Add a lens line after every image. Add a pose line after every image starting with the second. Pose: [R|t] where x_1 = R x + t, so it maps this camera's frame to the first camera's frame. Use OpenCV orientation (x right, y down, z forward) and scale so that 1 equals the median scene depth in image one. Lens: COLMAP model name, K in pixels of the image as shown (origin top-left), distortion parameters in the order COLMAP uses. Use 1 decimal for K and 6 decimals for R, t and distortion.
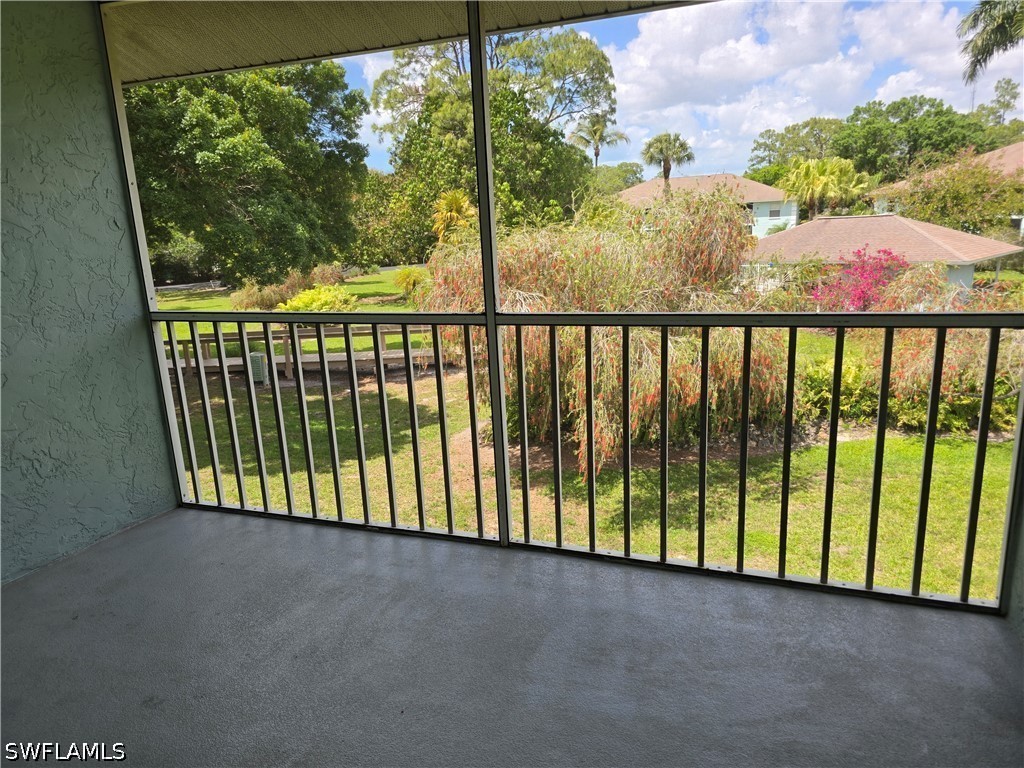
lens RADIAL K [[694.4, 0, 515.3], [0, 694.4, 385.1], [0, 0, 1]] dist [0.057629, -0.050830]
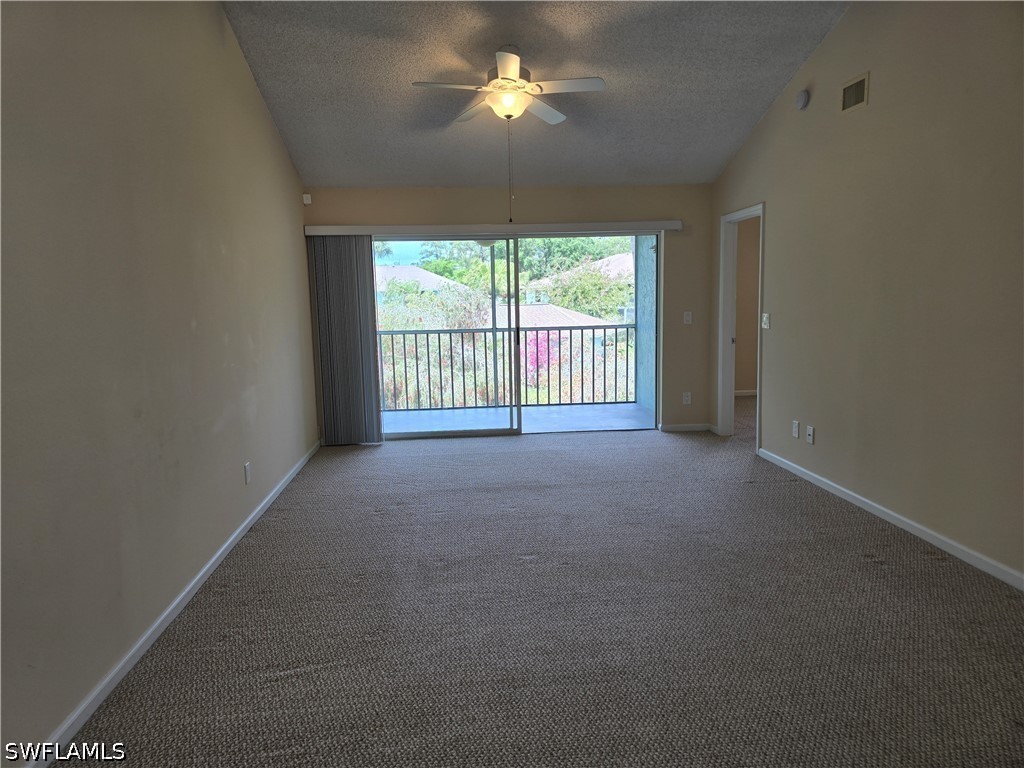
lens RADIAL K [[694.4, 0, 506.7], [0, 694.4, 384.7], [0, 0, 1]] dist [0.057629, -0.050830]
pose [[0.902670, -0.028513, 0.429388, -0.098008], [0.078173, 0.992066, -0.098460, 0.034027], [-0.423173, 0.122444, 0.897737, -0.132256]]
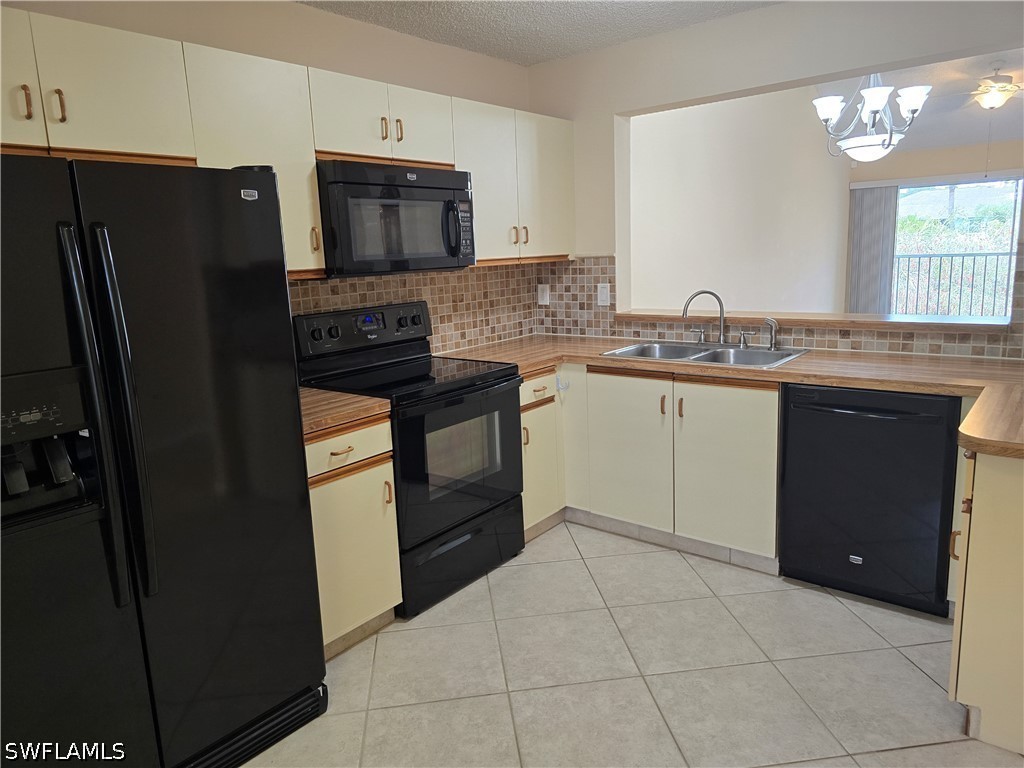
lens RADIAL K [[694.4, 0, 515.0], [0, 694.4, 382.1], [0, 0, 1]] dist [0.057629, -0.050830]
pose [[0.953890, 0.061316, -0.293827, -0.104757], [-0.068092, 0.997596, -0.012879, 0.059046], [0.292331, 0.032292, 0.955772, -0.242488]]
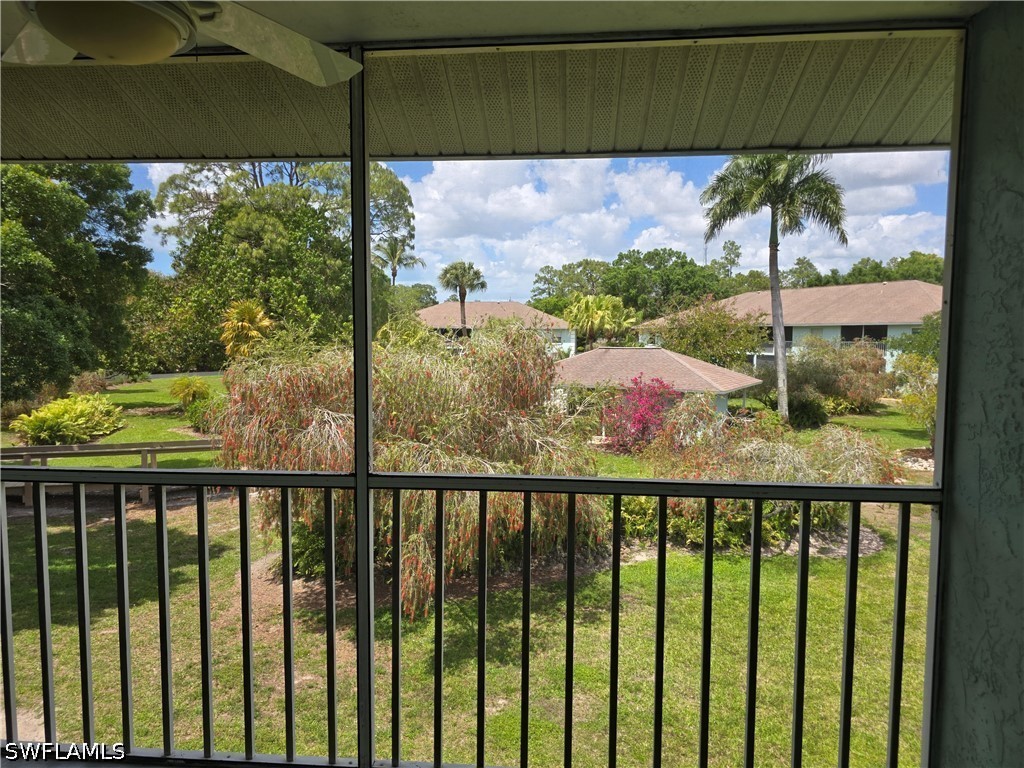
lens RADIAL K [[694.4, 0, 507.1], [0, 694.4, 386.4], [0, 0, 1]] dist [0.057629, -0.050830]
pose [[0.960091, 0.029376, 0.278141, -0.007510], [0.015485, 0.987361, -0.157730, -0.005439], [-0.279259, 0.155742, 0.947501, 0.011387]]
